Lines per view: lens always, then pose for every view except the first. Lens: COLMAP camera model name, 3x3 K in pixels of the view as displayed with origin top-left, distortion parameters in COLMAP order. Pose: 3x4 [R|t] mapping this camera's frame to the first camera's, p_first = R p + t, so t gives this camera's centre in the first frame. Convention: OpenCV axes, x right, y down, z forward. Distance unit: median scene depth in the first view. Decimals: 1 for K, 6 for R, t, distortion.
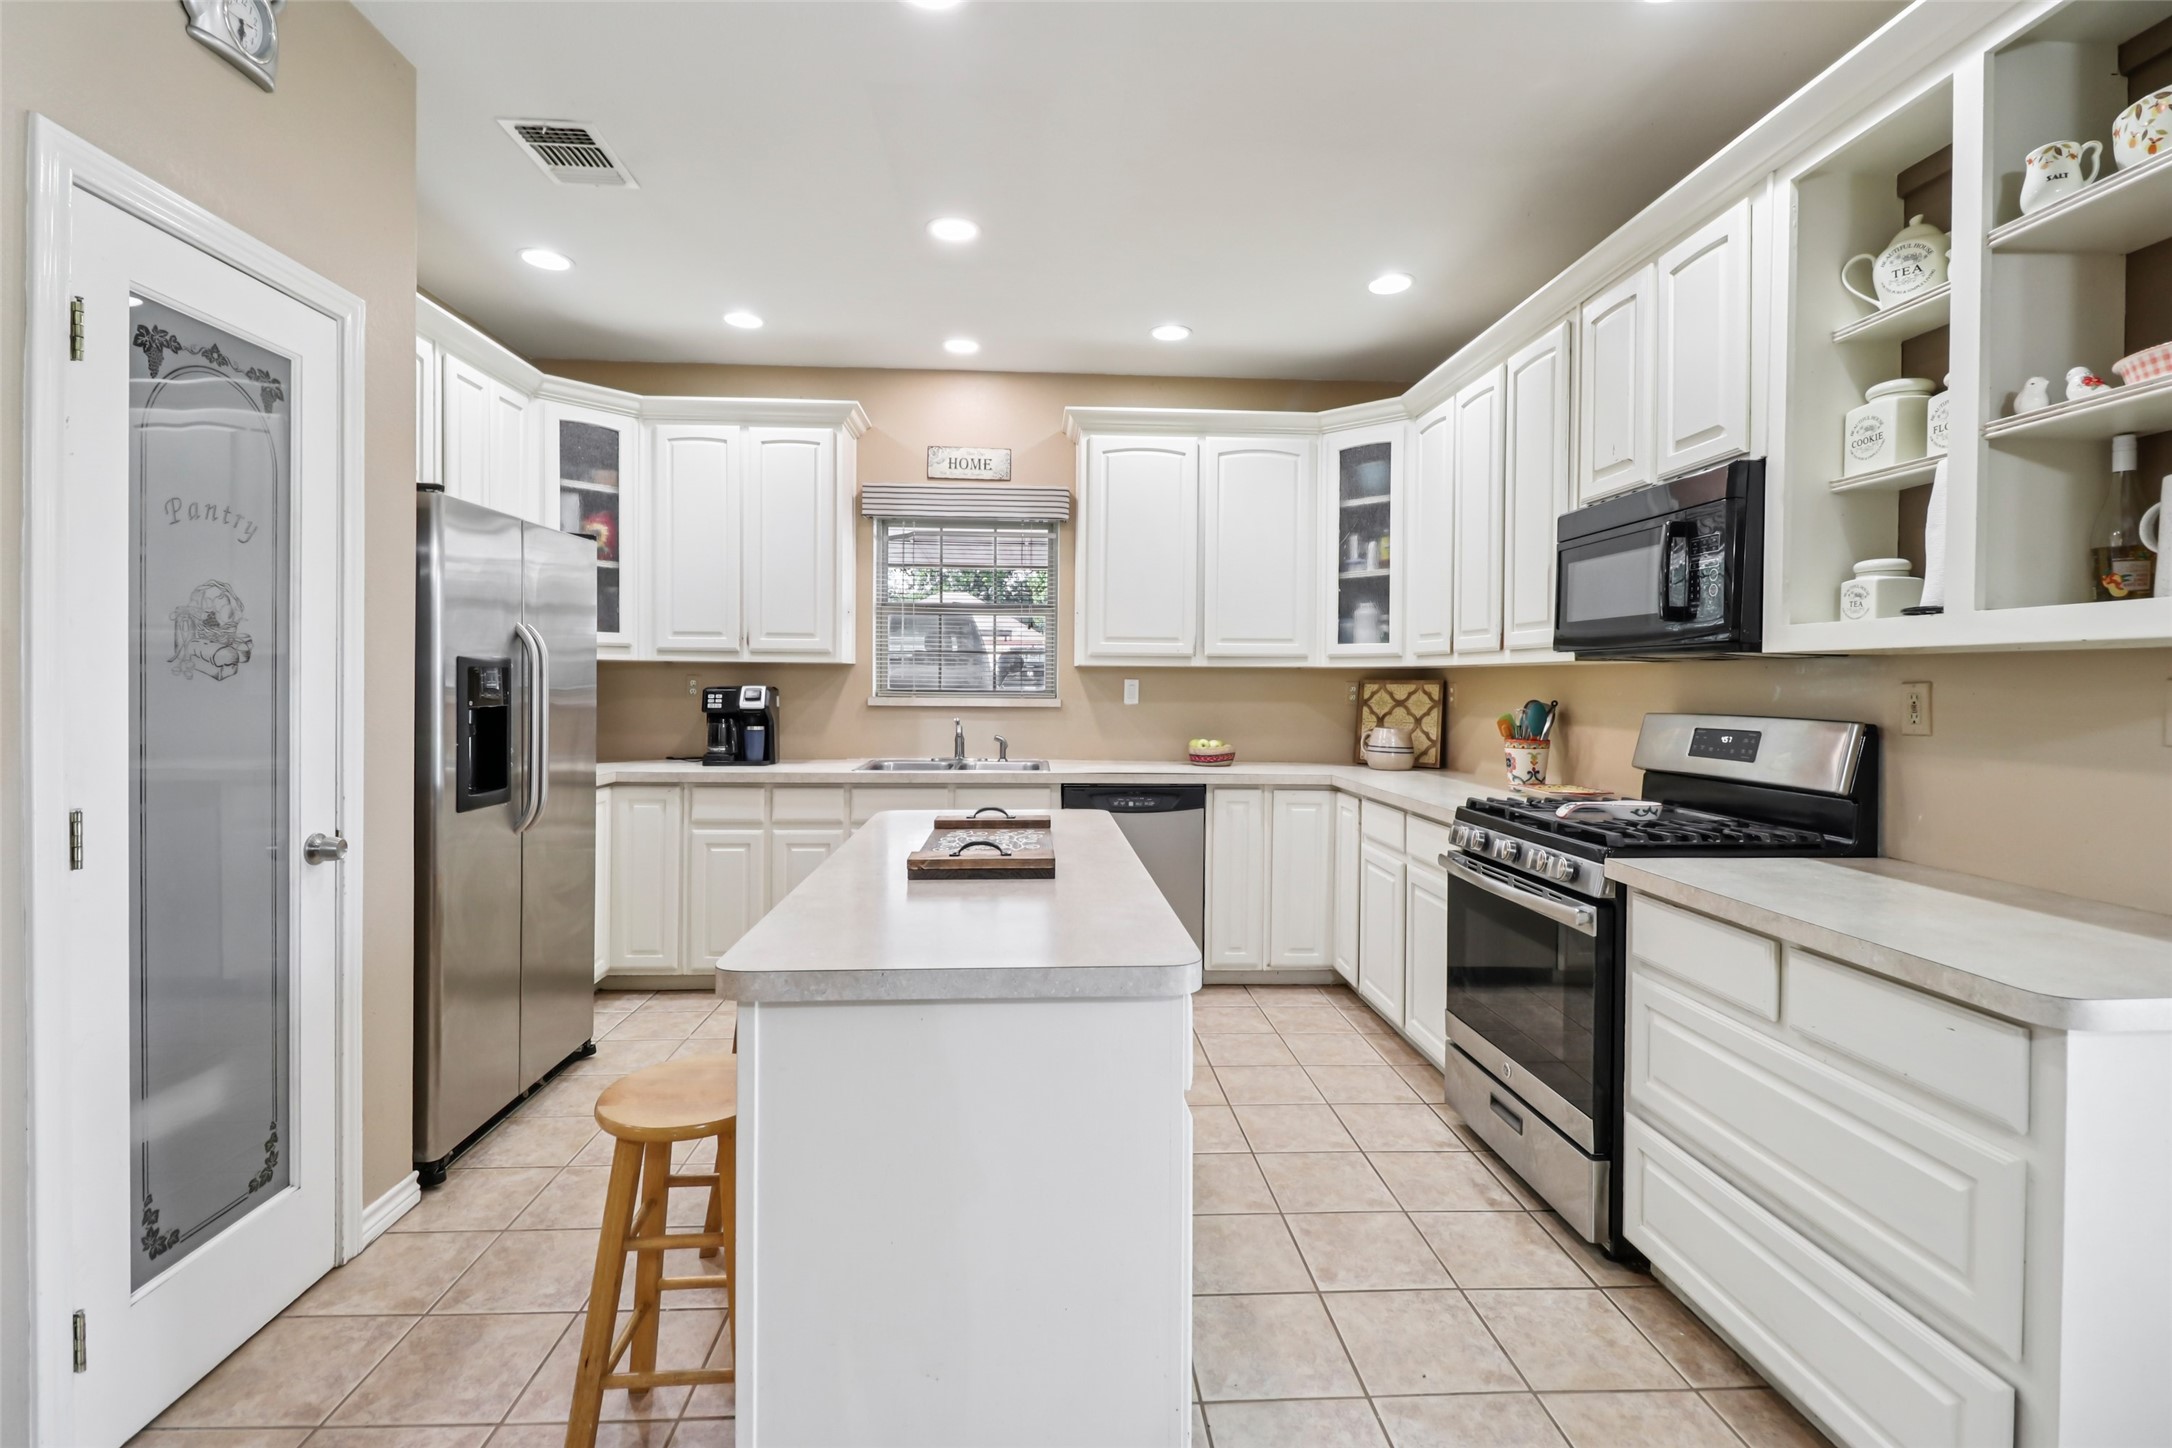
lens RADIAL K [[1001.4, 0, 1069.4], [0, 1001.4, 702.3], [0, 0, 1]] dist [0.019188, -0.011854]
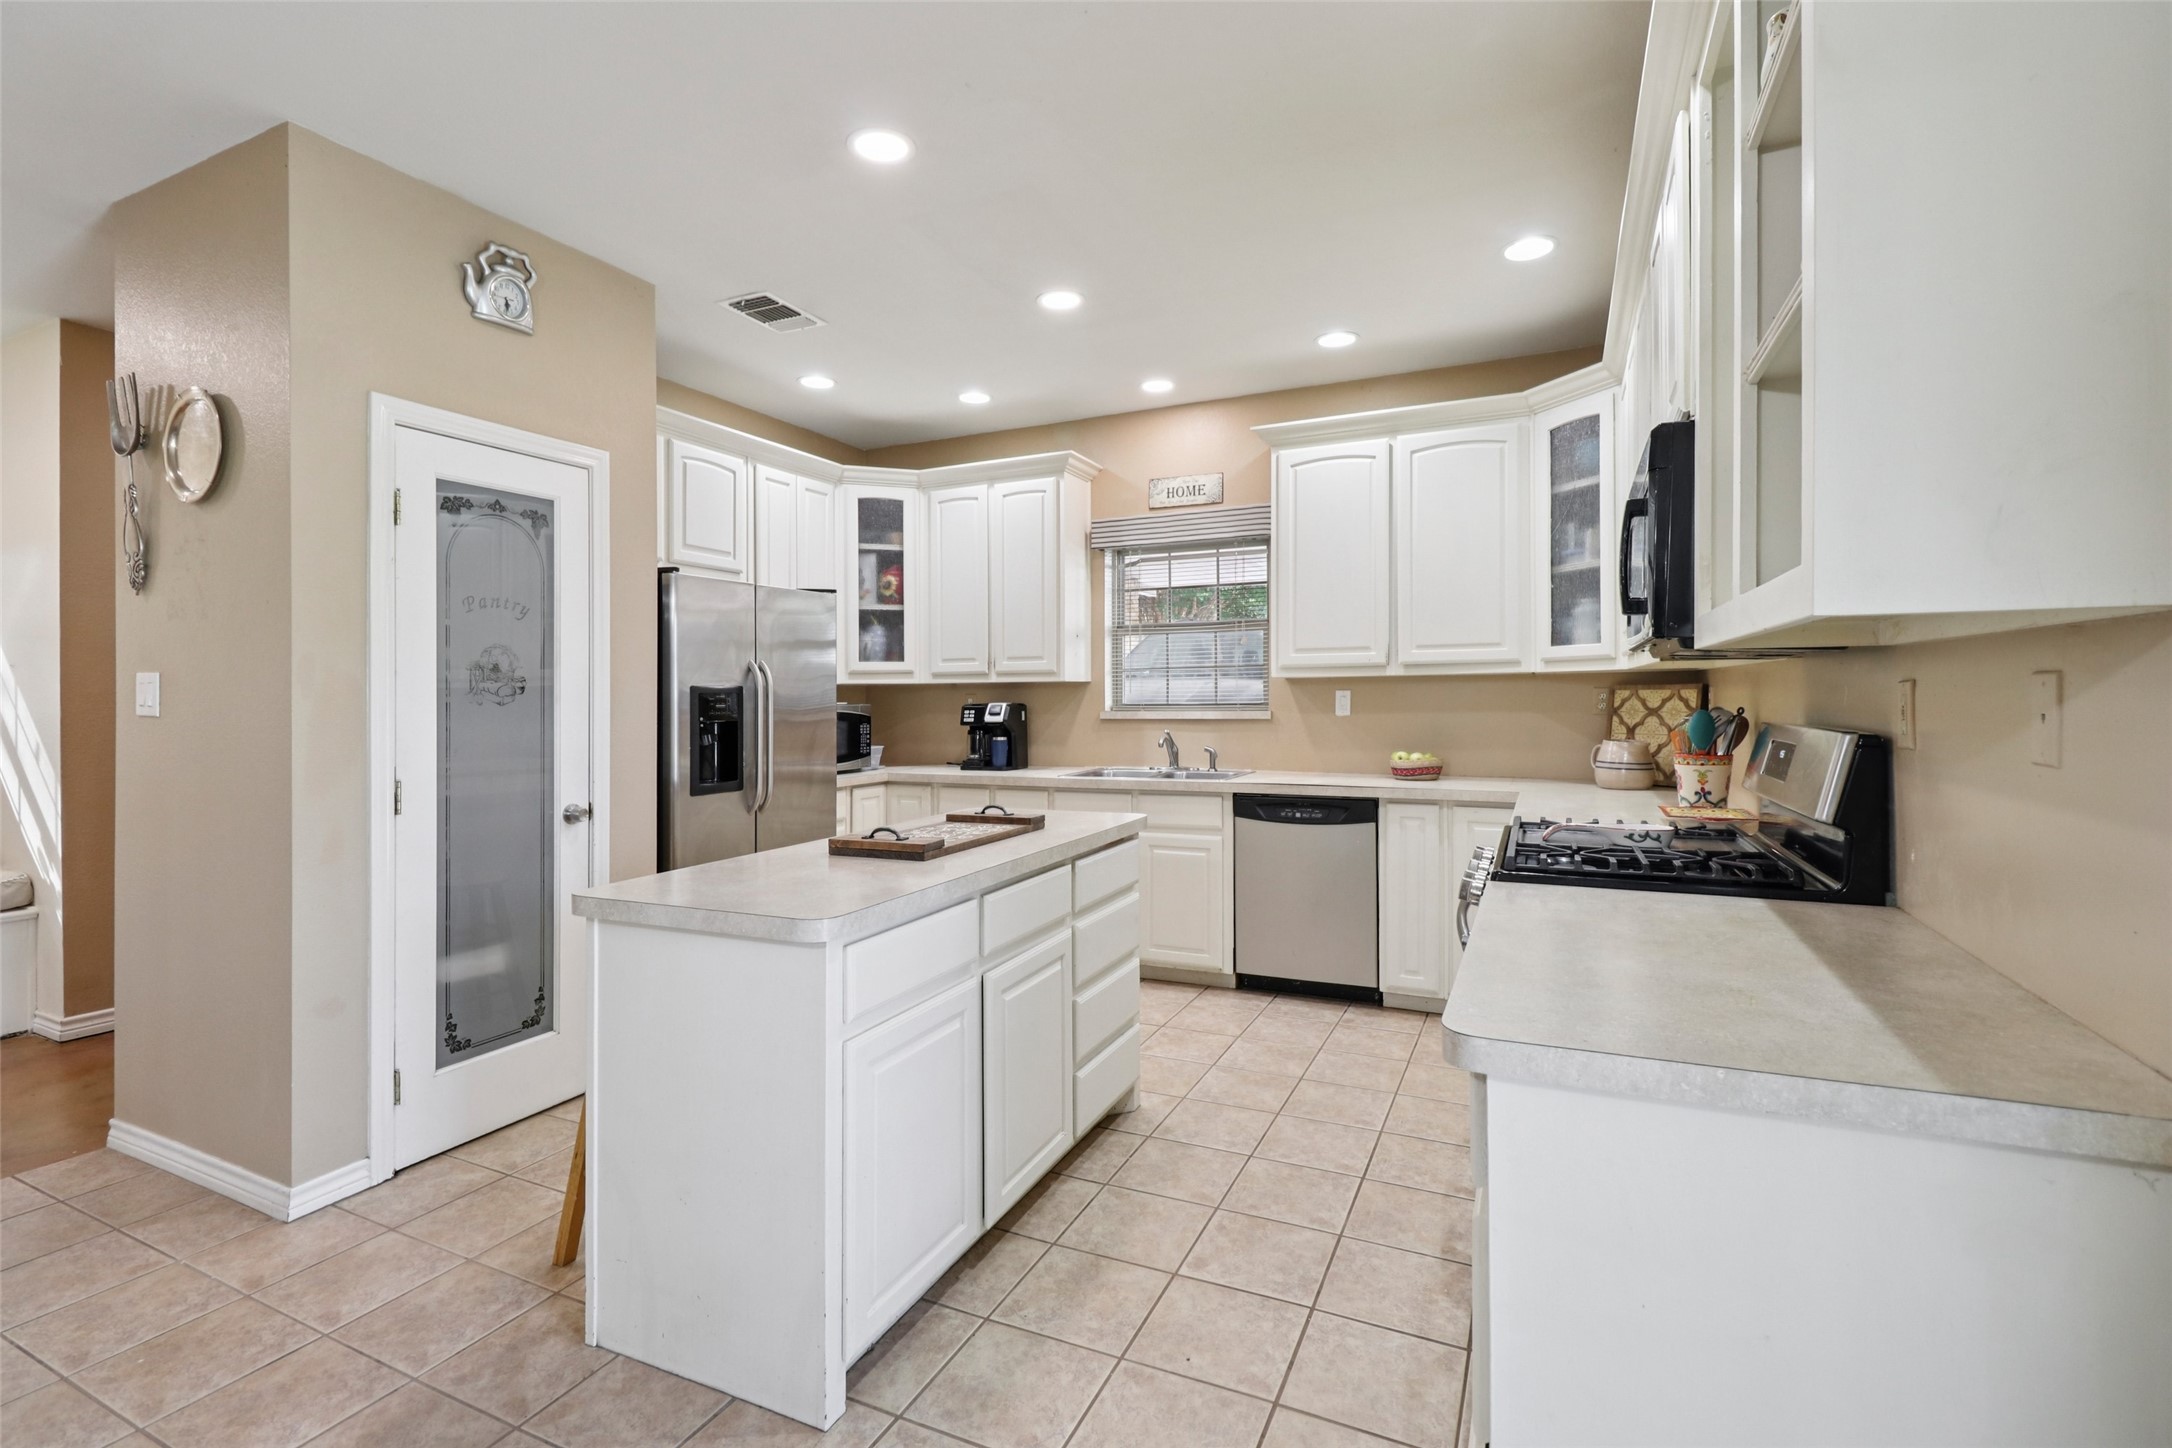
lens RADIAL K [[1001.4, 0, 1069.4], [0, 1001.4, 702.3], [0, 0, 1]] dist [0.019188, -0.011854]
pose [[0.876394, -0.014844, -0.481366, 0.334699], [0.008053, 0.999837, -0.016172, 0.002938], [0.481528, 0.010296, 0.876370, 0.010066]]
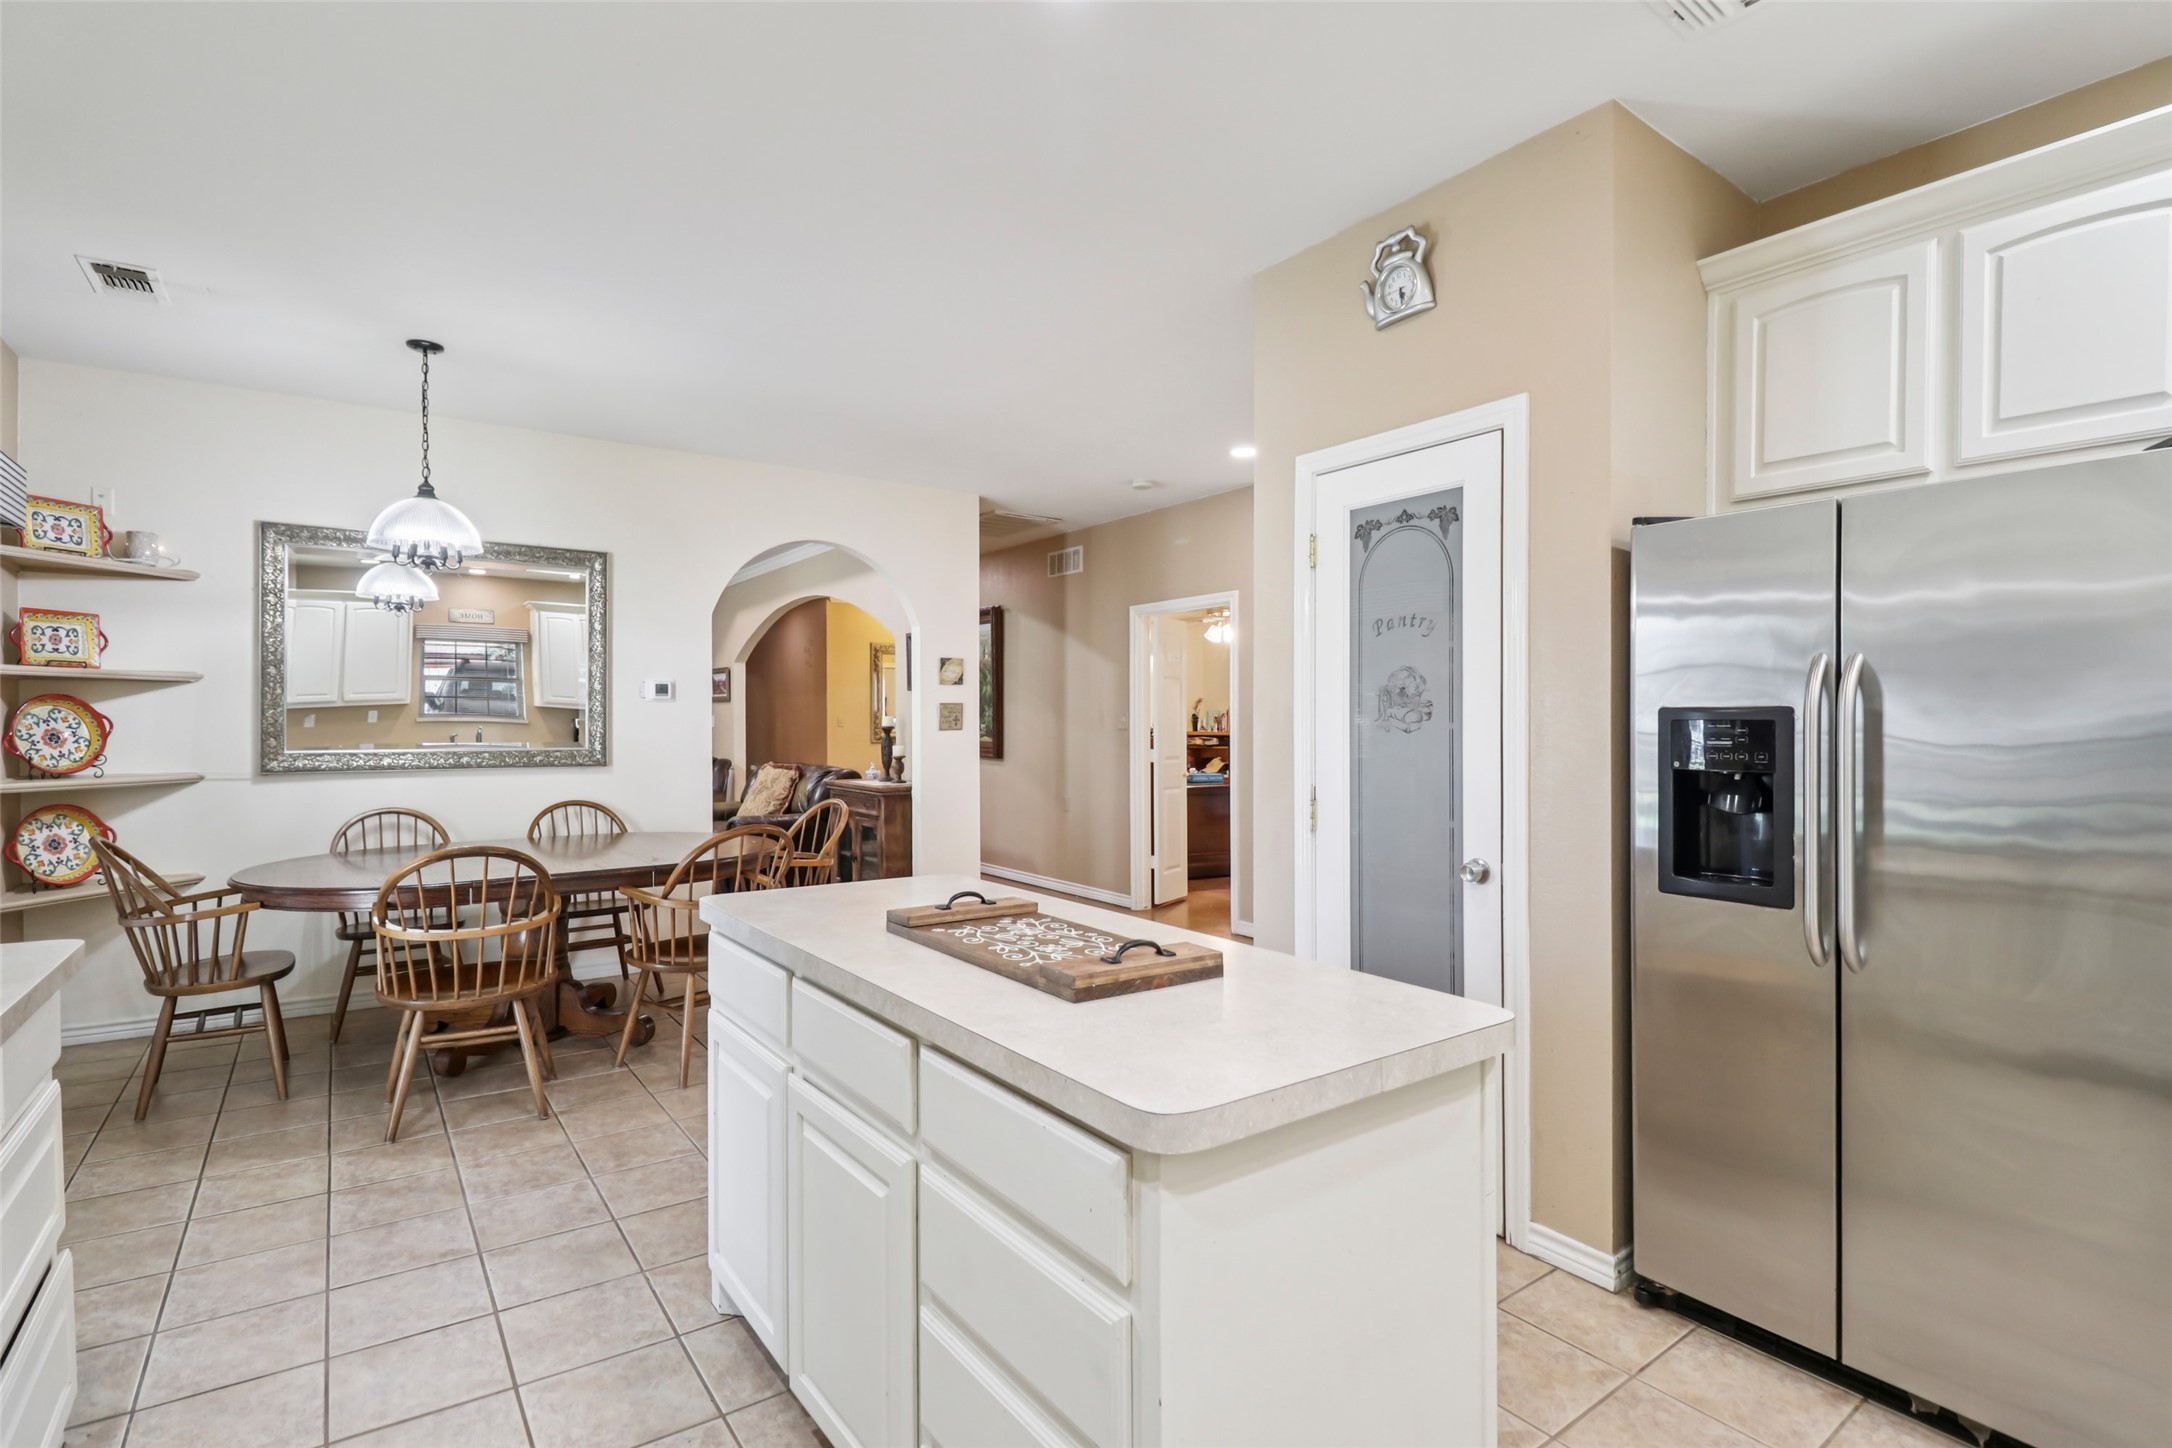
lens RADIAL K [[1001.4, 0, 1069.4], [0, 1001.4, 702.3], [0, 0, 1]] dist [0.019188, -0.011854]
pose [[-0.834877, -0.007662, -0.550384, 0.178666], [-0.012561, 0.999908, 0.005134, -0.030736], [0.550294, 0.011200, -0.834896, 0.893609]]
